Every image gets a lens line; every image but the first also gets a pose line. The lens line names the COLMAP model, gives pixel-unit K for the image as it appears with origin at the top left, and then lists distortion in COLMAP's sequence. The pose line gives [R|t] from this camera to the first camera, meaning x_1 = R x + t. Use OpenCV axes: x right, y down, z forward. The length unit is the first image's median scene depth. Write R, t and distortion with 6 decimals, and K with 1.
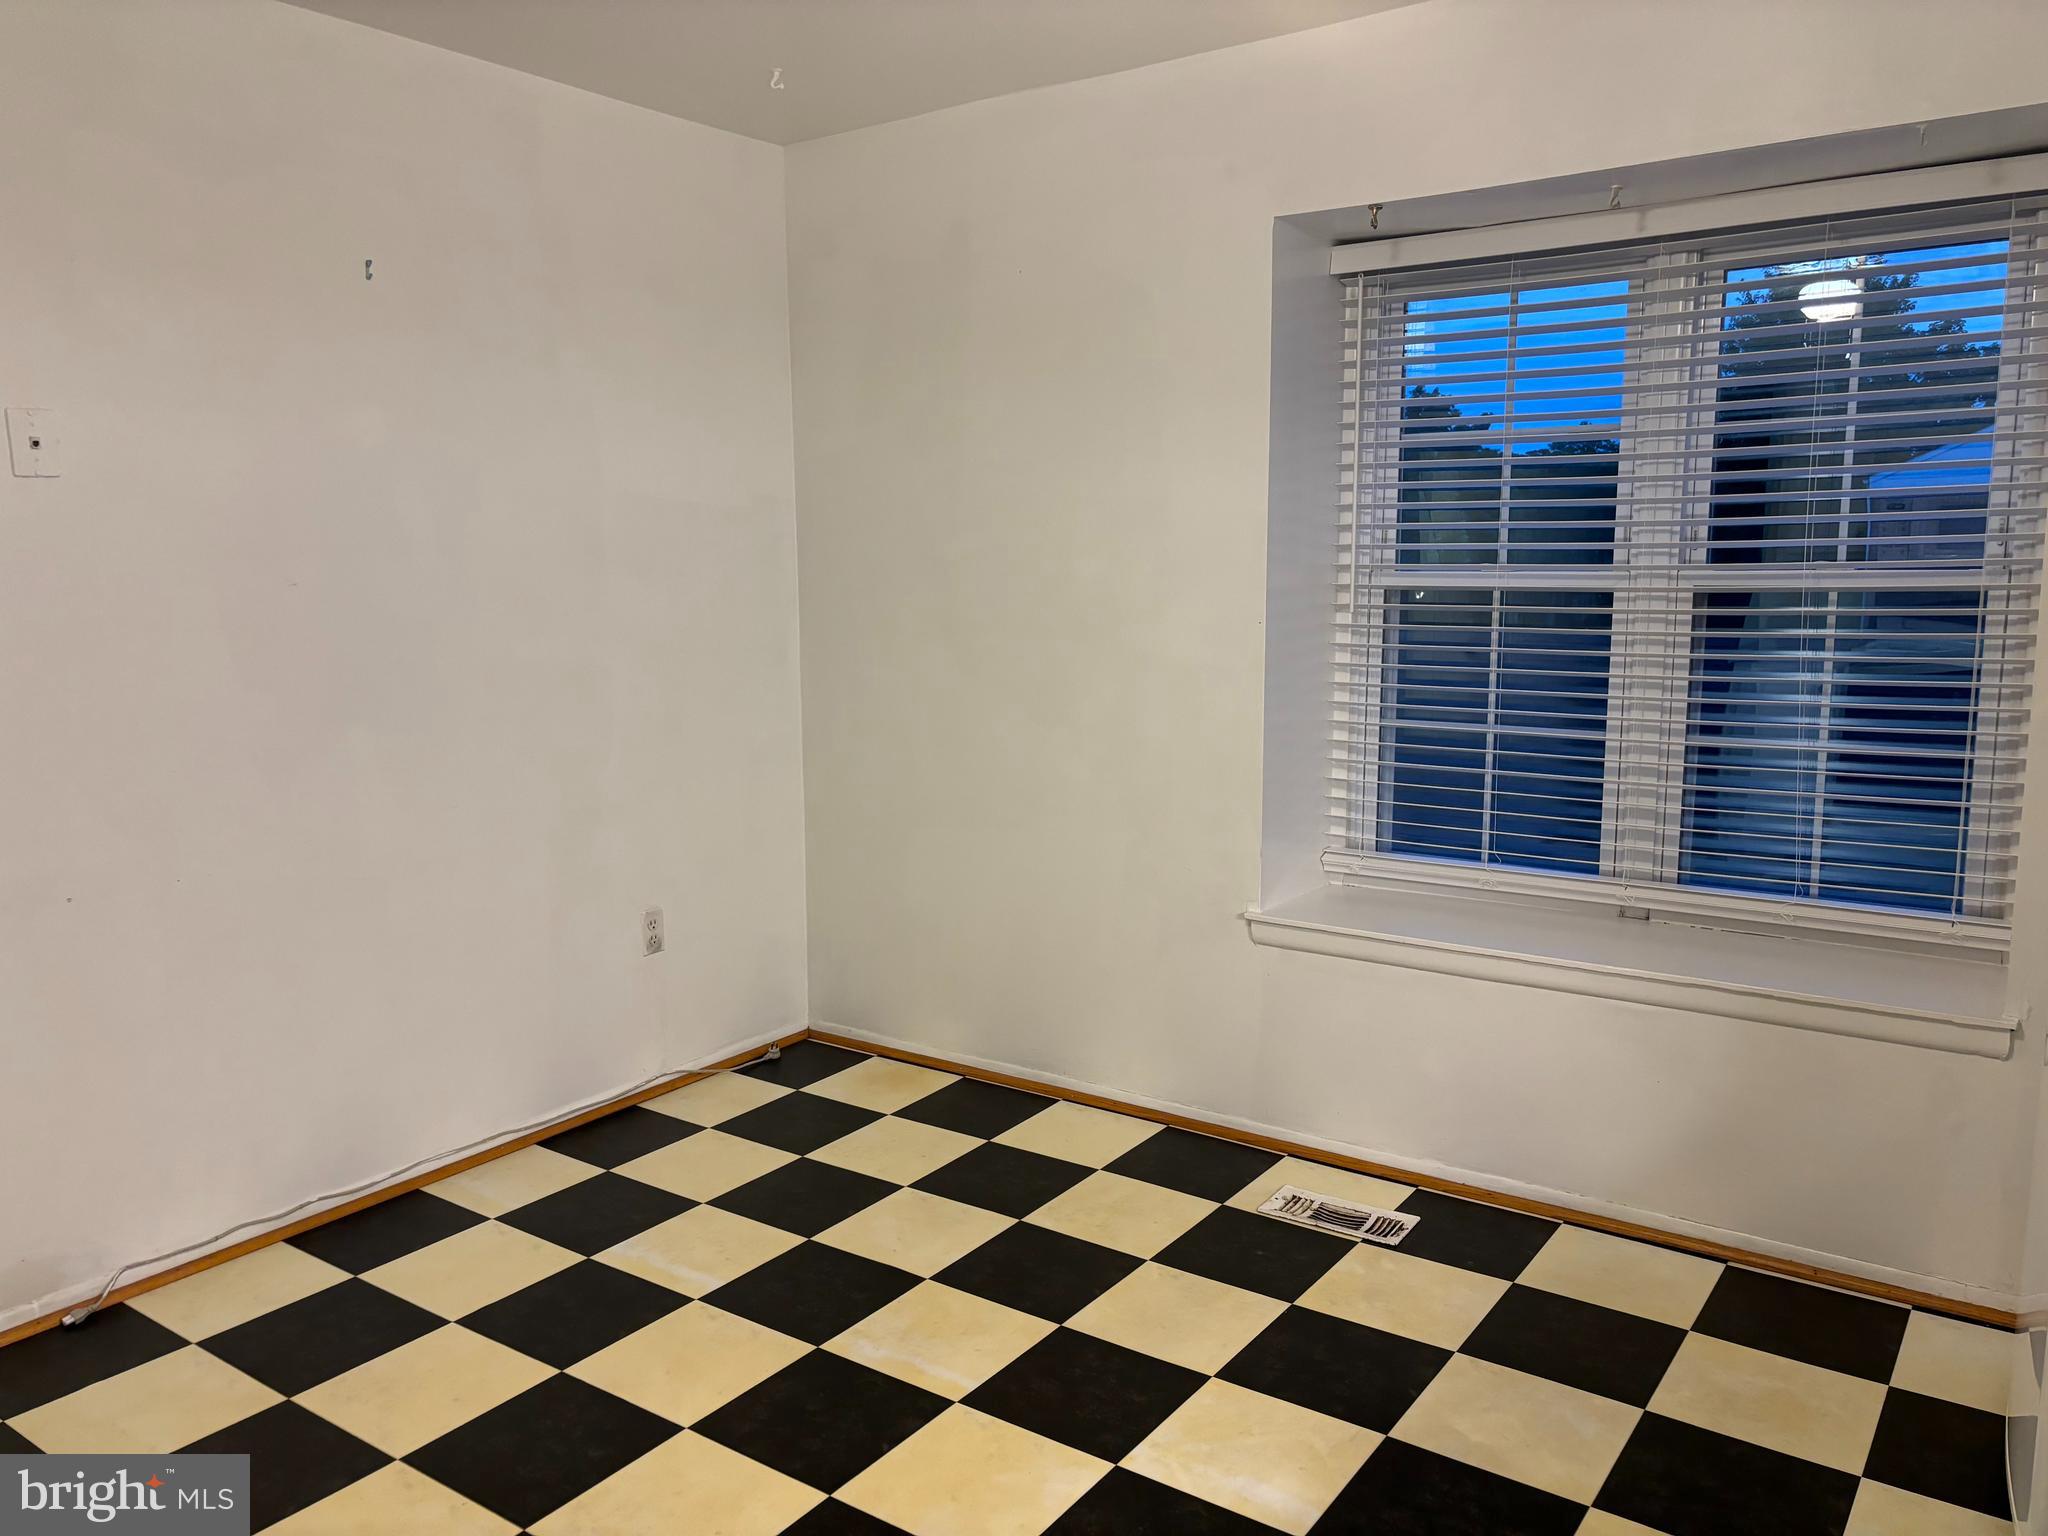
lens RADIAL K [[1530.1, 0, 1030.3], [0, 1530.1, 778.5], [0, 0, 1]] dist [0.030062, -0.014570]
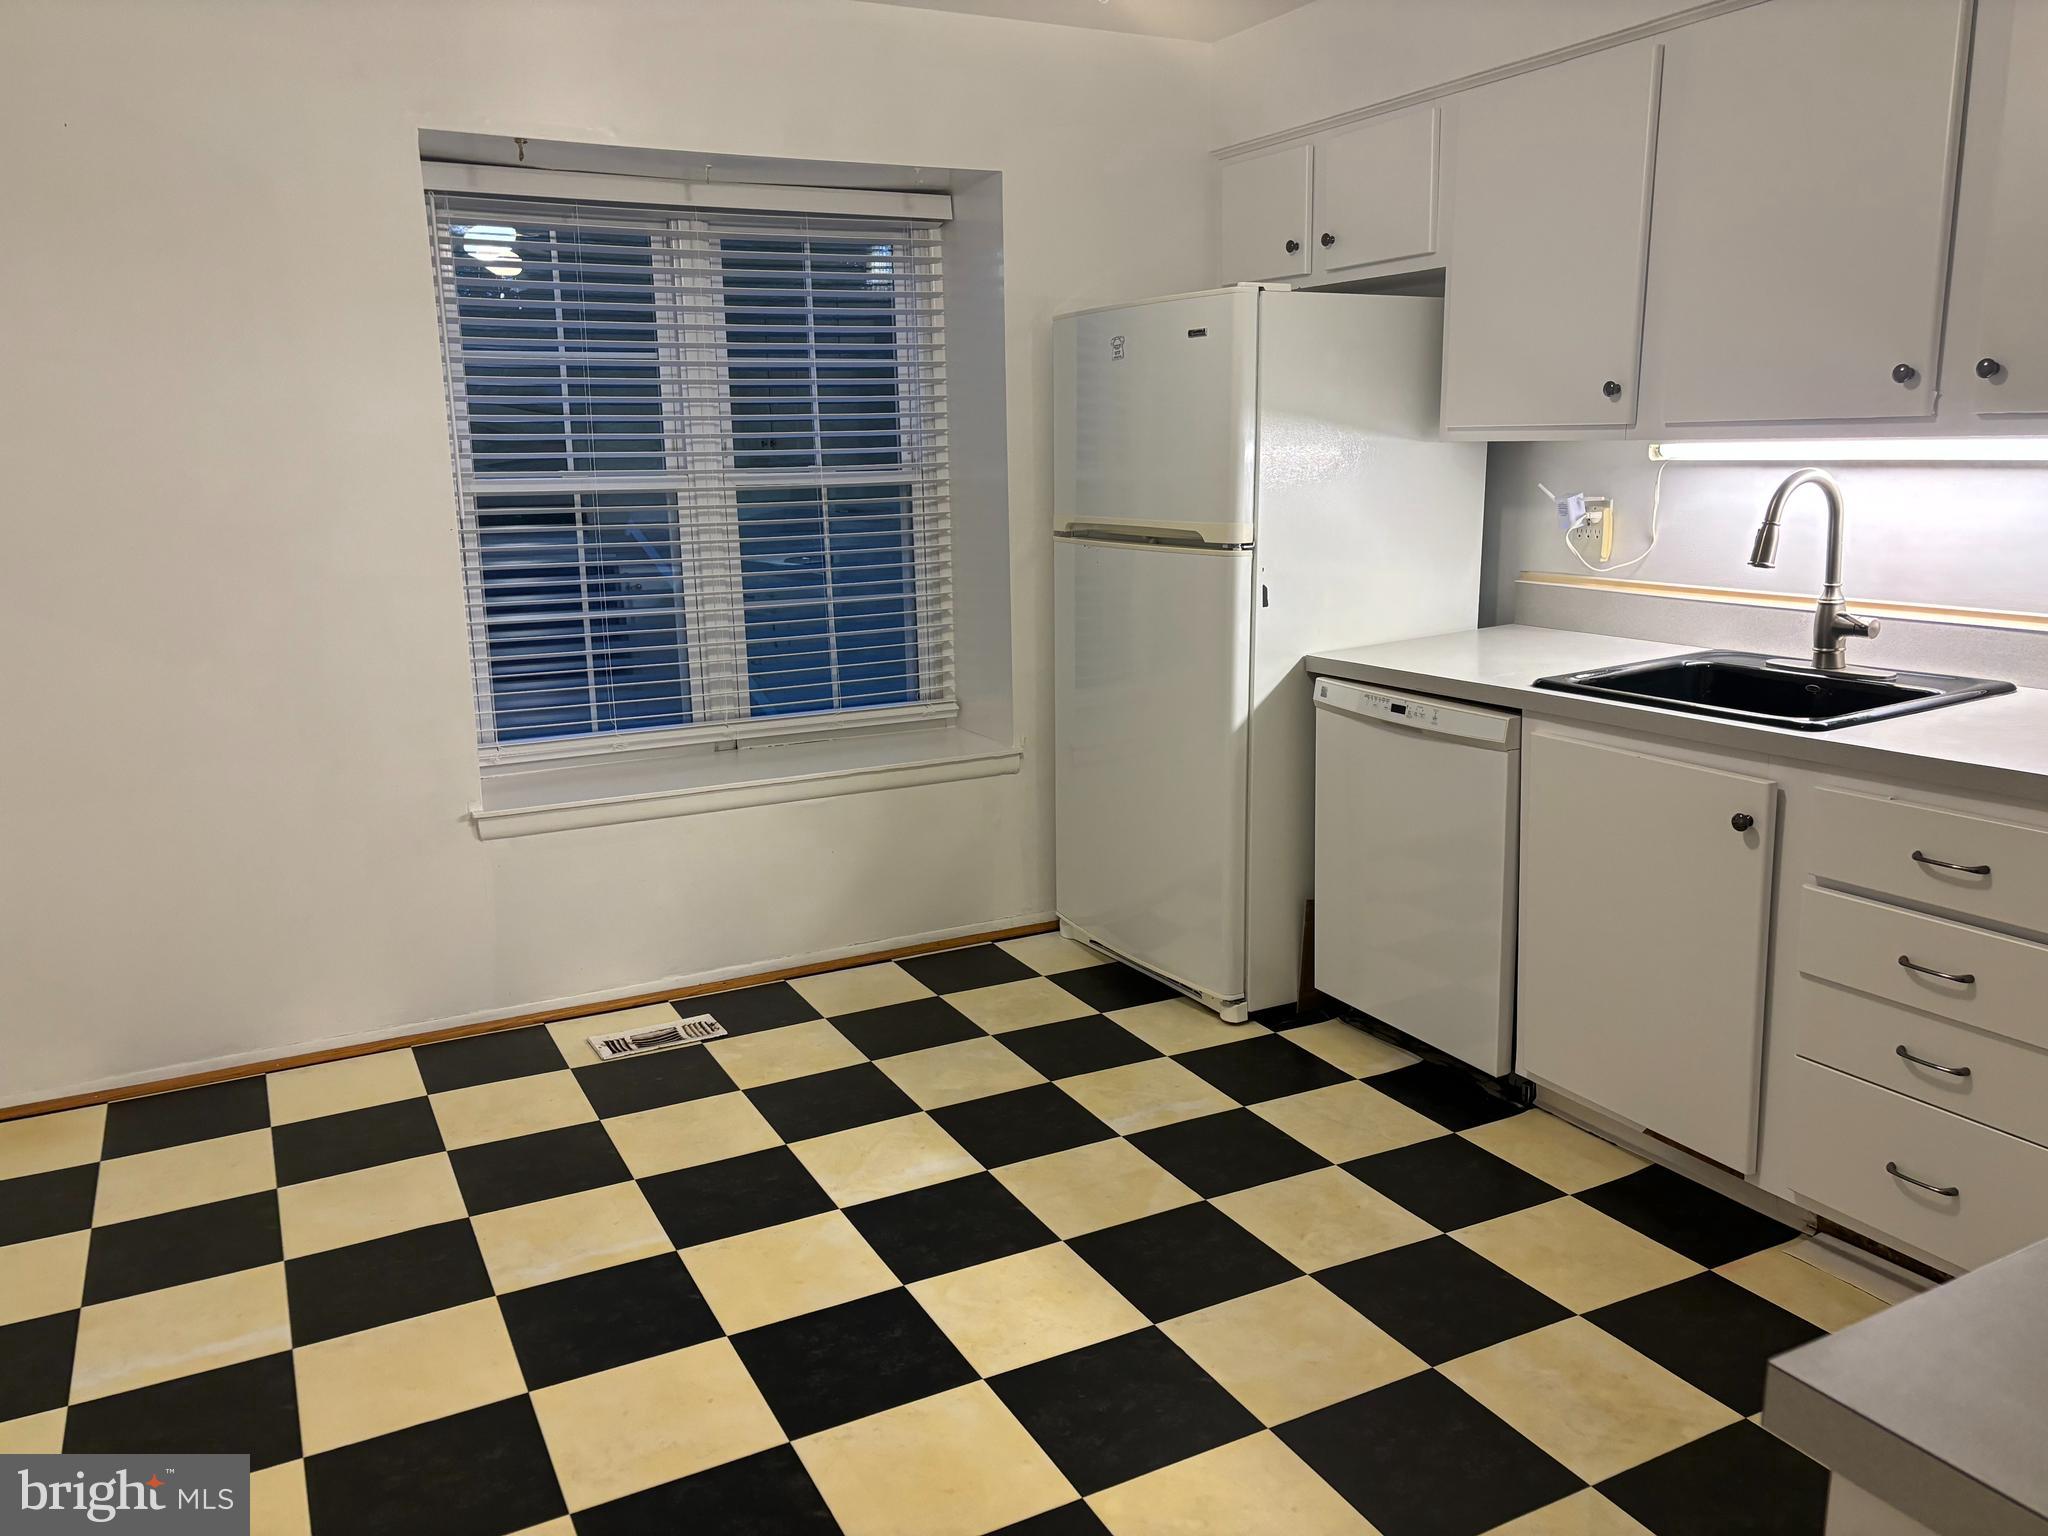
lens RADIAL K [[1530.1, 0, 1026.1], [0, 1530.1, 772.6], [0, 0, 1]] dist [0.030062, -0.014570]
pose [[0.449638, -0.184318, 0.873987, -0.635650], [0.139274, 0.980977, 0.135229, -0.028908], [-0.882286, 0.060920, 0.466755, 0.197016]]
